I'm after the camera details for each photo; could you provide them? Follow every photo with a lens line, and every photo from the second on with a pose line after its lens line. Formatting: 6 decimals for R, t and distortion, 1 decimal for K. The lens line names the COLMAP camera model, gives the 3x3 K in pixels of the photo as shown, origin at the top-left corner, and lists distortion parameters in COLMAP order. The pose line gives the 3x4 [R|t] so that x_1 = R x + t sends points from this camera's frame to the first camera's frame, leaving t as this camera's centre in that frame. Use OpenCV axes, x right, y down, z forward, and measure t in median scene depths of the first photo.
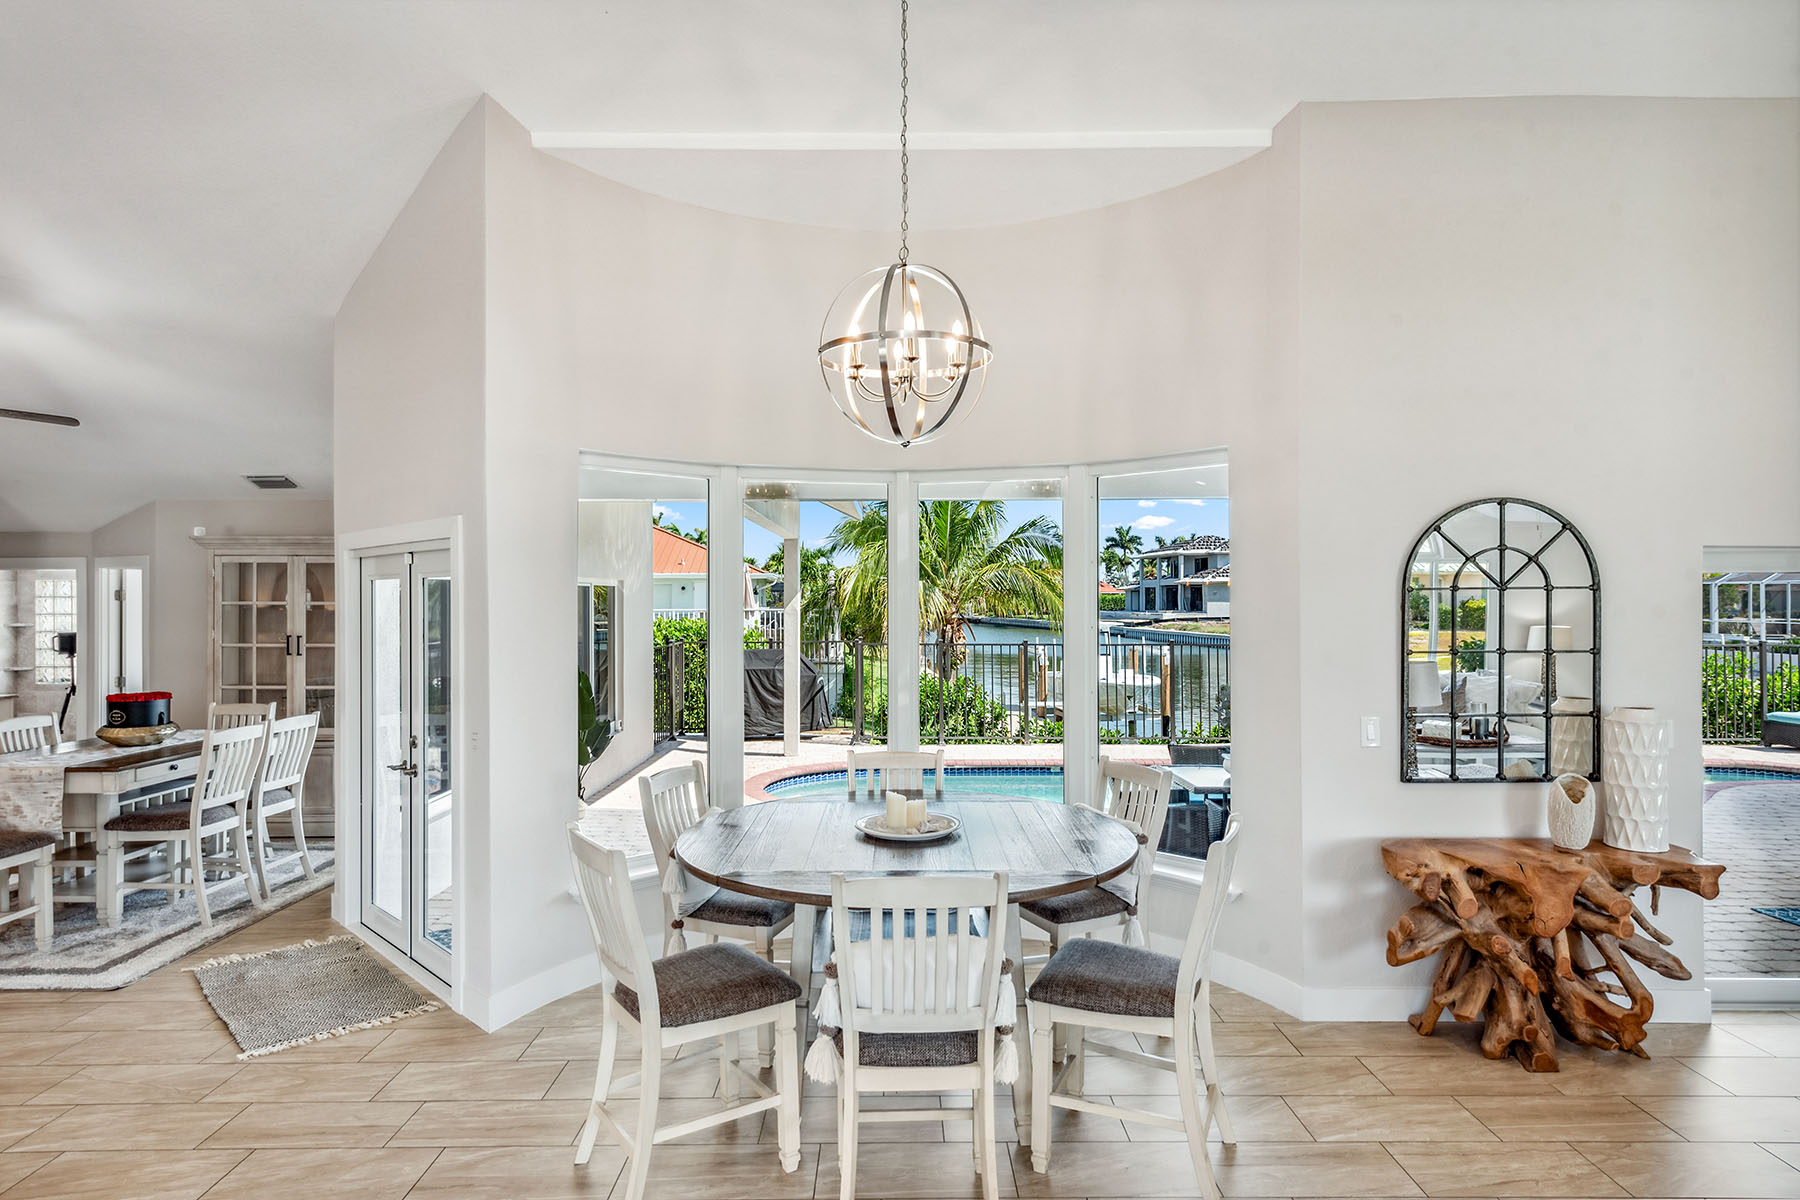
lens RADIAL K [[1022.8, 0, 893.0], [0, 1022.8, 595.3], [0, 0, 1]] dist [0.008437, 0.000941]
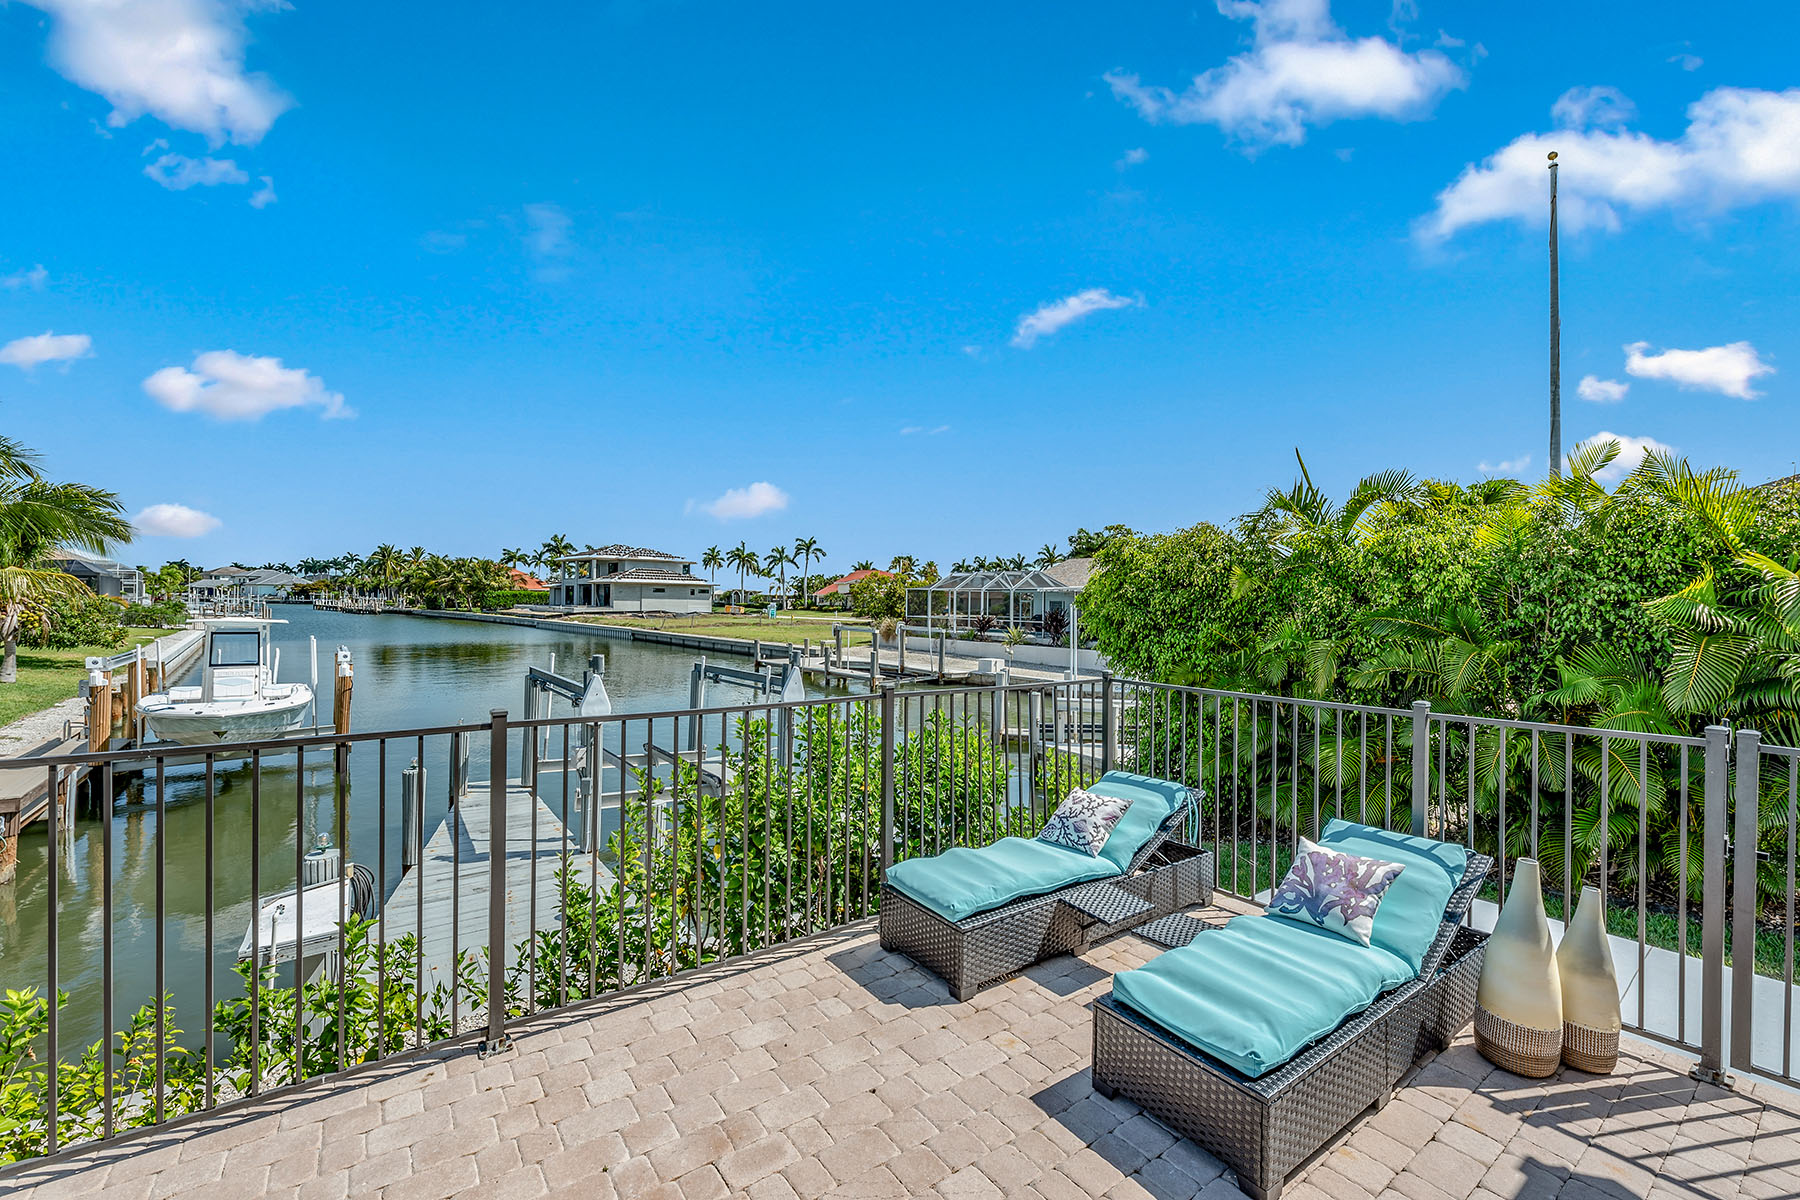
lens RADIAL K [[735.4, 0, 904.8], [0, 735.4, 597.3], [0, 0, 1]] dist [0.004288, -0.000380]
pose [[0.810539, 0.018828, 0.585382, 0.278731], [-0.020758, 0.999779, -0.003415, 0.003687], [-0.585316, -0.009383, 0.810751, 0.311927]]
